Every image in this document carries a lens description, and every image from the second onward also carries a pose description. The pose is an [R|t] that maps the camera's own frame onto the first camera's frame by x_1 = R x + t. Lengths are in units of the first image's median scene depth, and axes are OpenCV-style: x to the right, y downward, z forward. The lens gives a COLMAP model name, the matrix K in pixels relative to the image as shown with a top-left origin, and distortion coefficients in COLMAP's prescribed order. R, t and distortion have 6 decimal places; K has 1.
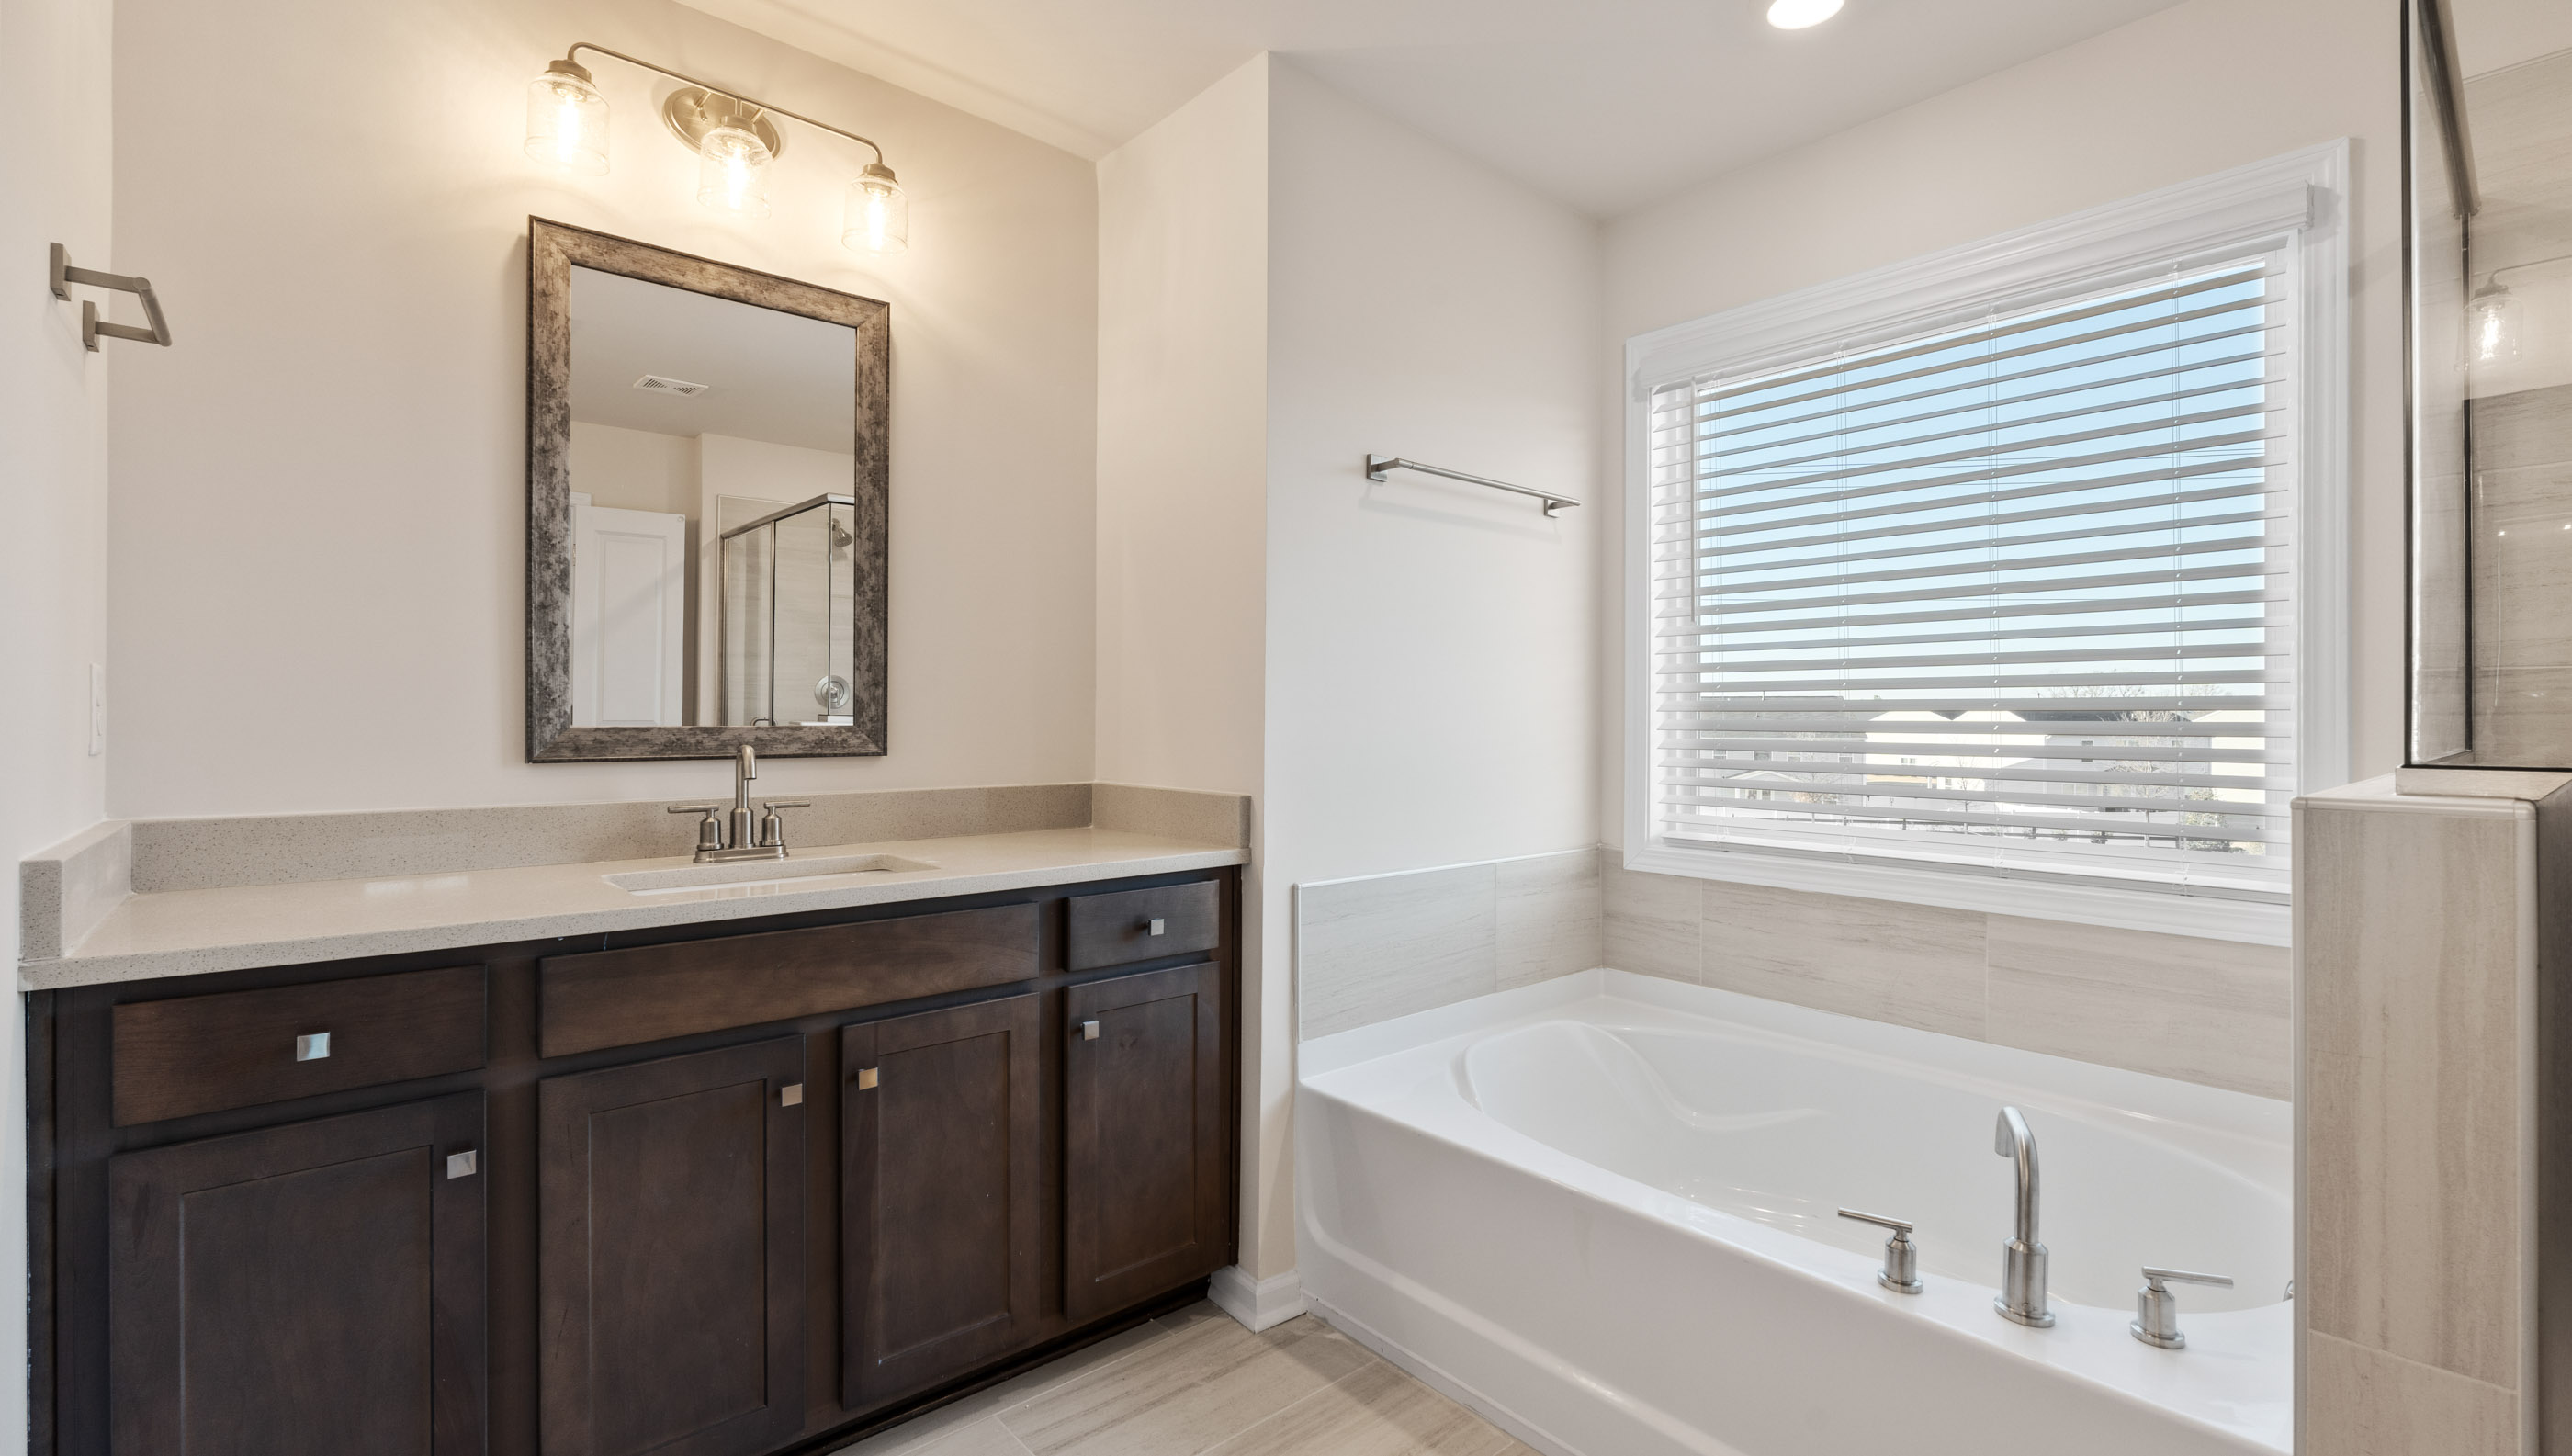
lens RADIAL K [[1125.1, 0, 1288.0], [0, 1125.1, 723.1], [0, 0, 1]] dist [-0.001824, -0.000002]
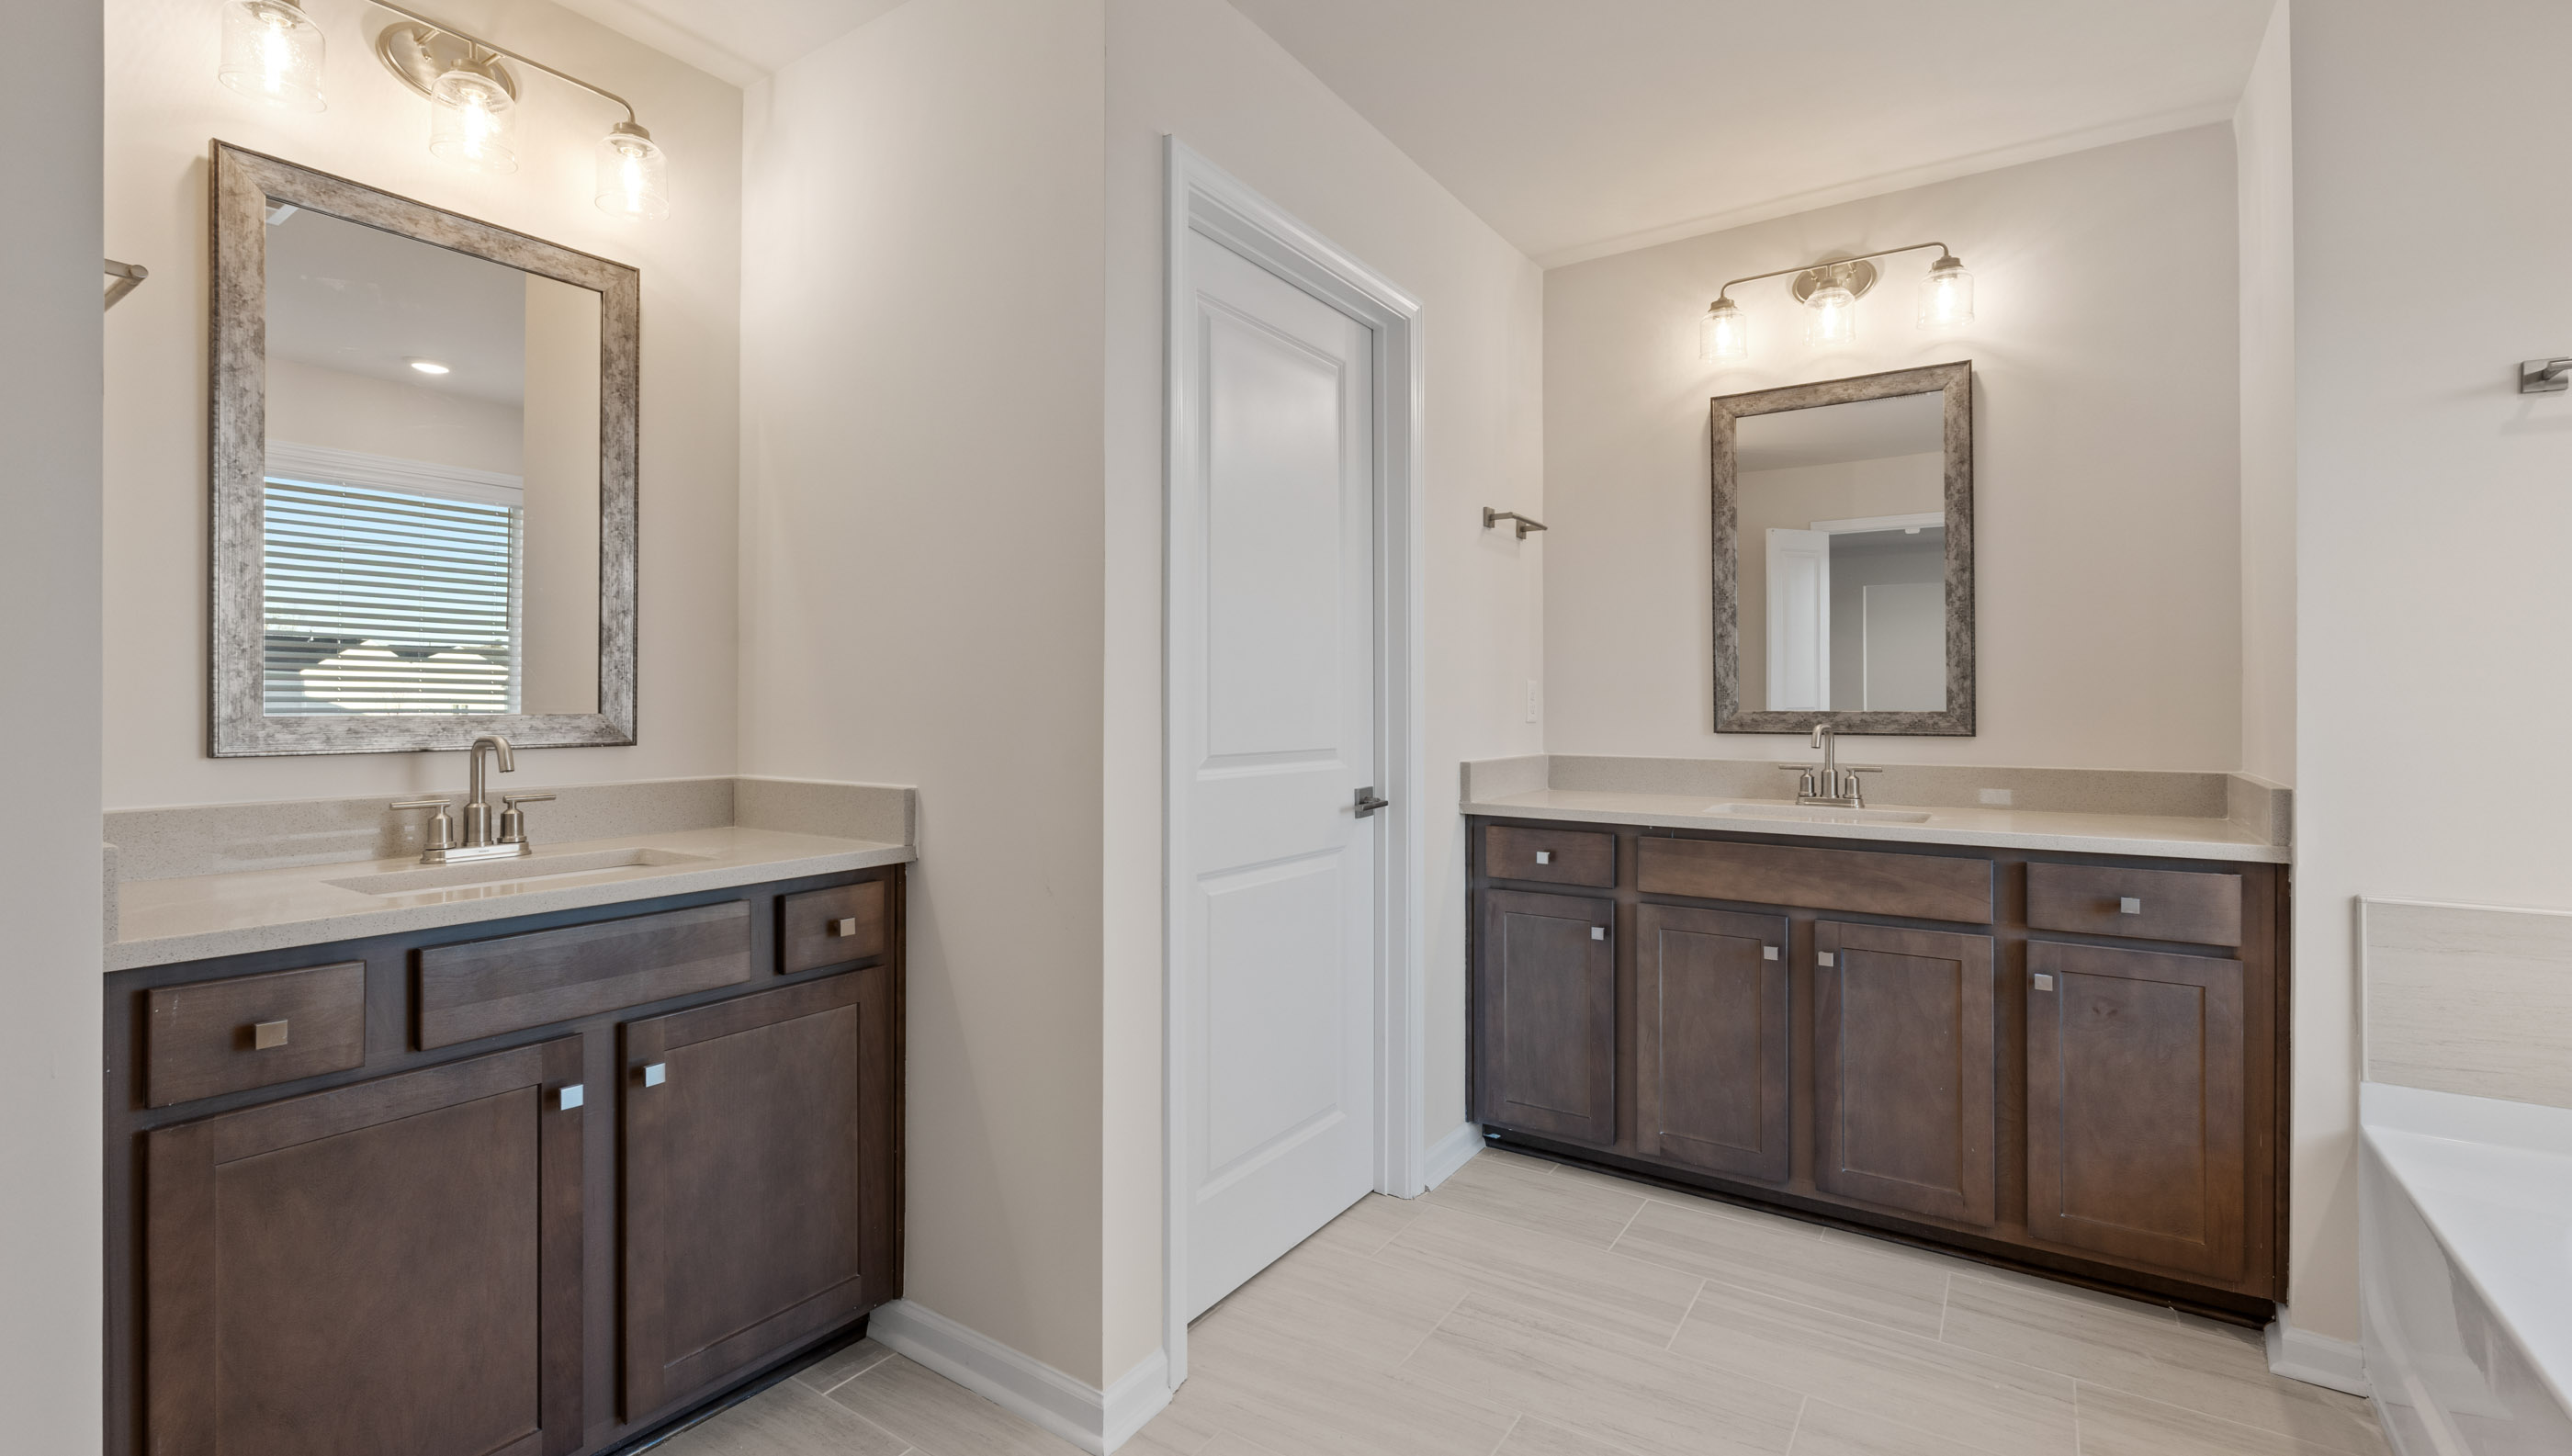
lens RADIAL K [[1125.1, 0, 1281.2], [0, 1125.1, 709.4], [0, 0, 1]] dist [-0.001824, -0.000002]
pose [[0.258455, 0.001682, -0.966022, 0.696139], [-0.005650, 0.999984, 0.000230, 0.004506], [0.966007, 0.005398, 0.258460, -0.025218]]
